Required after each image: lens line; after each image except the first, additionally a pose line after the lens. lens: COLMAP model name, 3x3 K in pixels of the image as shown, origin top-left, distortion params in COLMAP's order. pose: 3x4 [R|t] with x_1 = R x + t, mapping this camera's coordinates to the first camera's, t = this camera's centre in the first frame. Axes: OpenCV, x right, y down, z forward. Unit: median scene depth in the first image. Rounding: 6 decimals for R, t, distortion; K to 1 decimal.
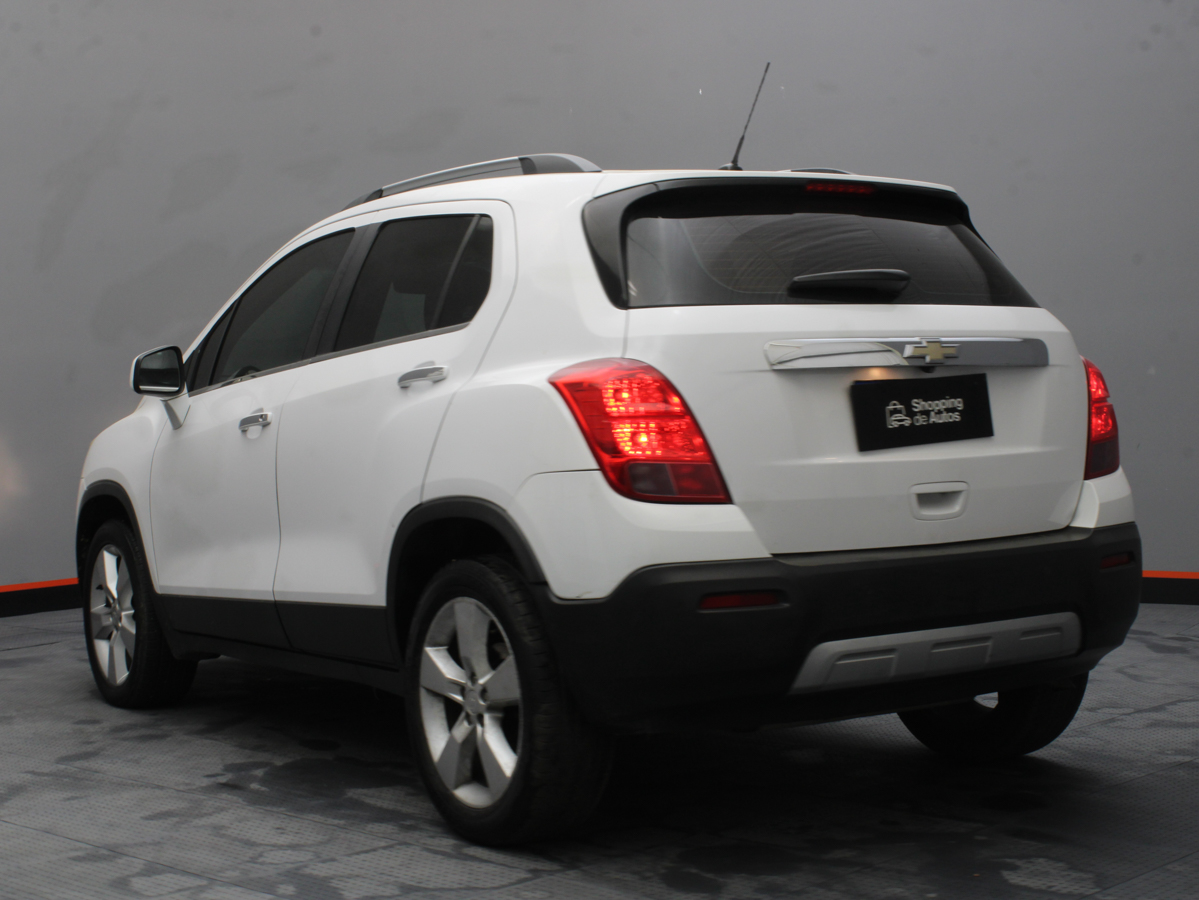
lens RADIAL K [[1893.6, 0, 599.5], [0, 1893.6, 450.0], [0, 0, 1]] dist [-0.031131, -0.115170]
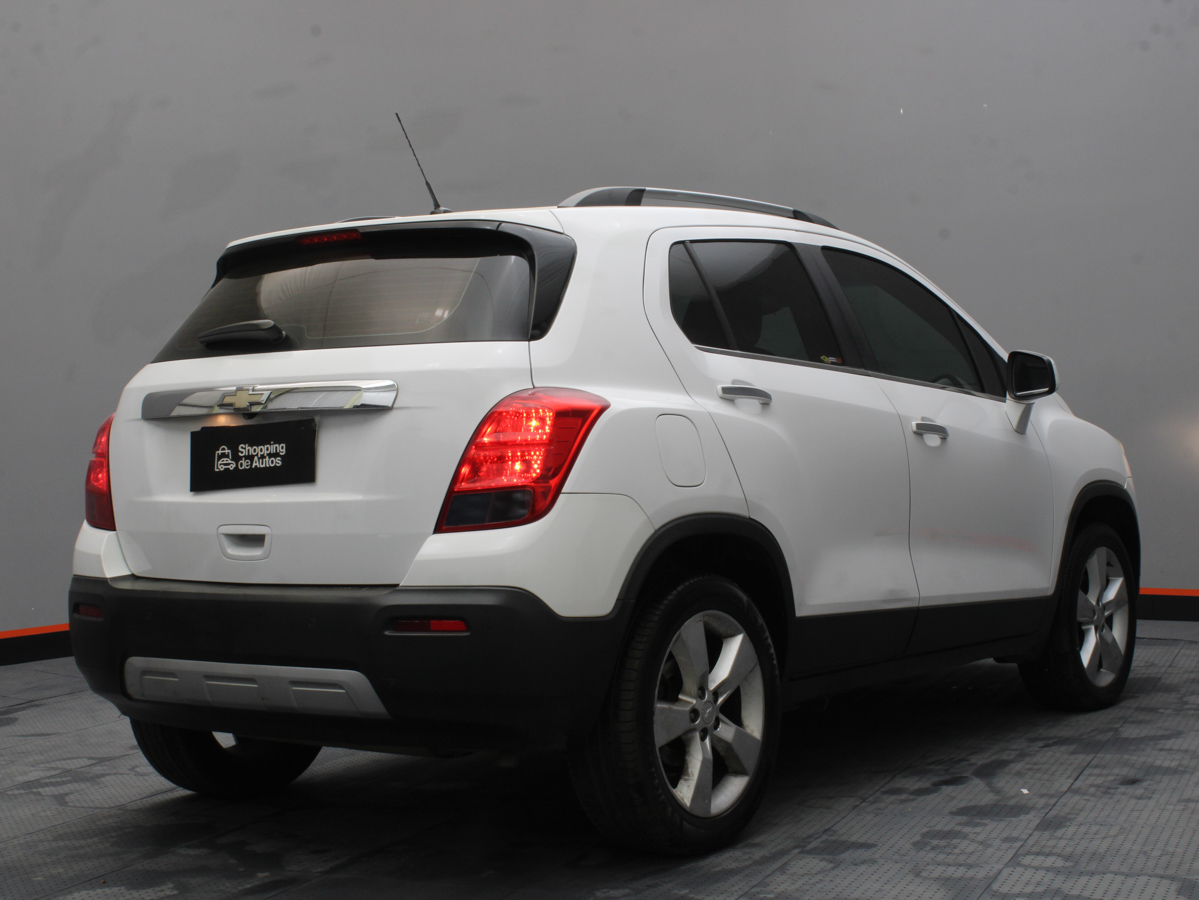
lens RADIAL K [[1893.6, 0, 599.5], [0, 1893.6, 450.0], [0, 0, 1]] dist [-0.031131, -0.115170]
pose [[0.365967, 0.024286, -0.930311, 1.213941], [-0.004848, 0.999696, 0.024190, -0.049956], [0.930615, -0.004342, 0.365974, 0.797147]]
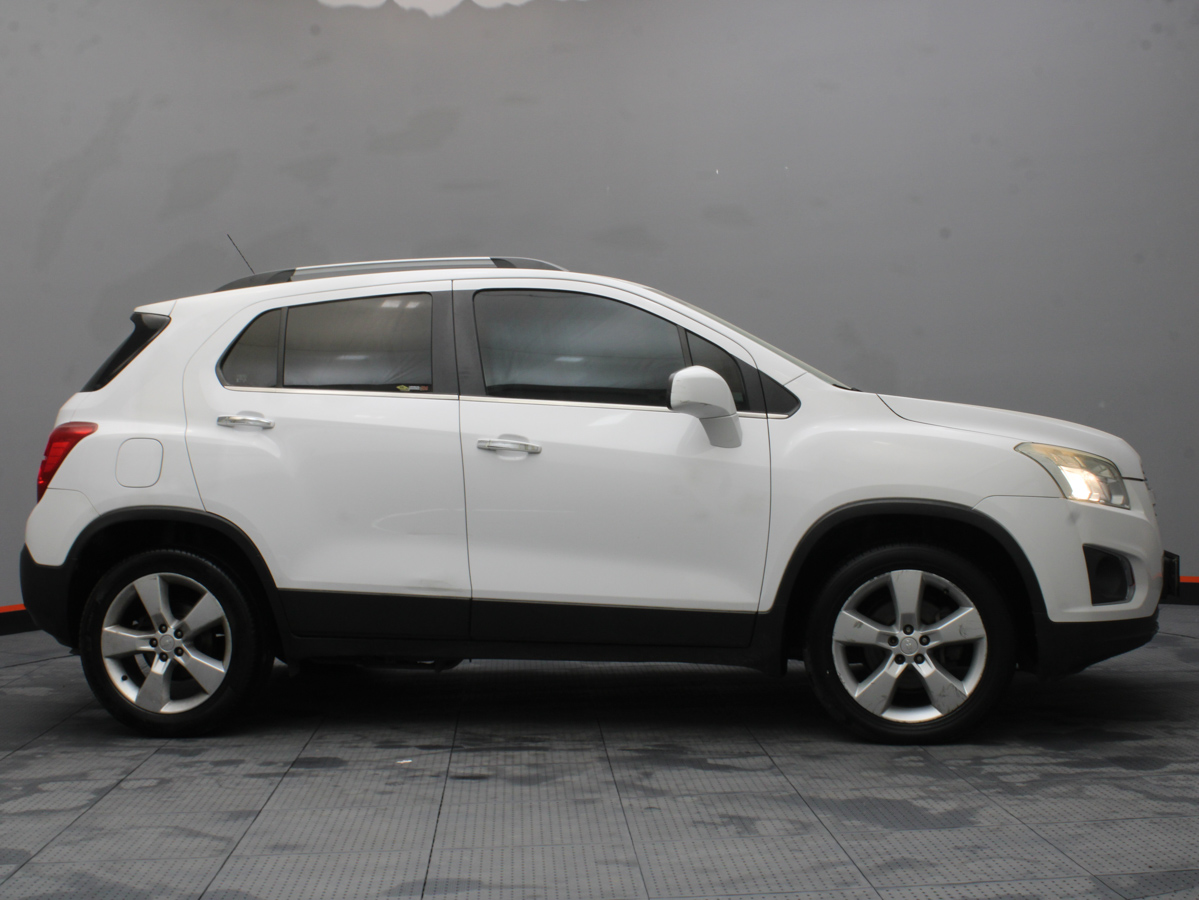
lens RADIAL K [[1611.6, 0, 599.5], [0, 1611.6, 450.0], [0, 0, 1]] dist [-0.096962, -0.044349]
pose [[-0.672368, 0.046787, -0.738737, 0.973201], [0.022468, 0.998831, 0.042810, -0.082157], [0.739876, 0.012186, -0.672633, 2.363047]]
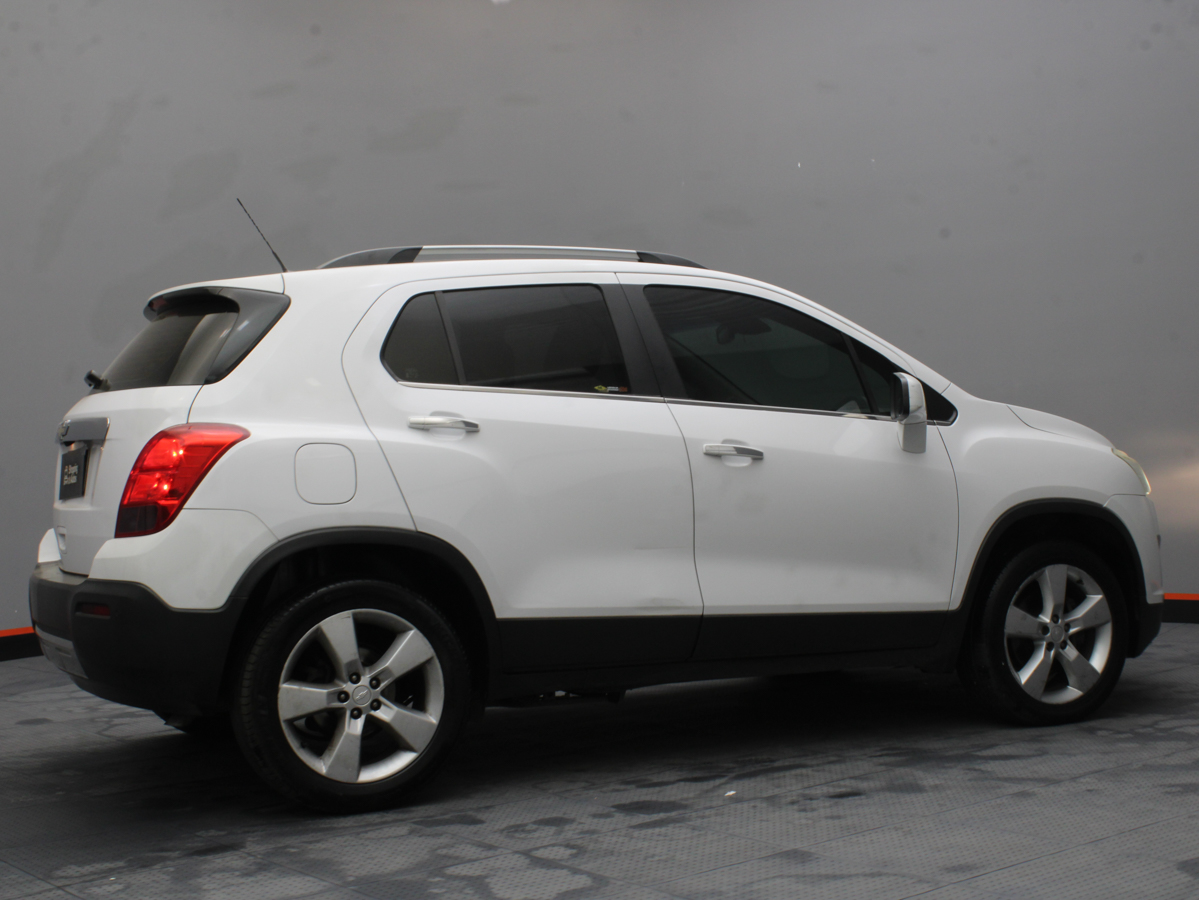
lens RADIAL K [[1684.4, 0, 599.5], [0, 1684.4, 450.0], [0, 0, 1]] dist [-0.077327, -0.027543]
pose [[-0.116548, 0.028650, -0.992772, 1.332499], [0.006050, 0.999586, 0.028137, -0.069939], [0.993167, -0.002727, -0.116673, 1.521701]]
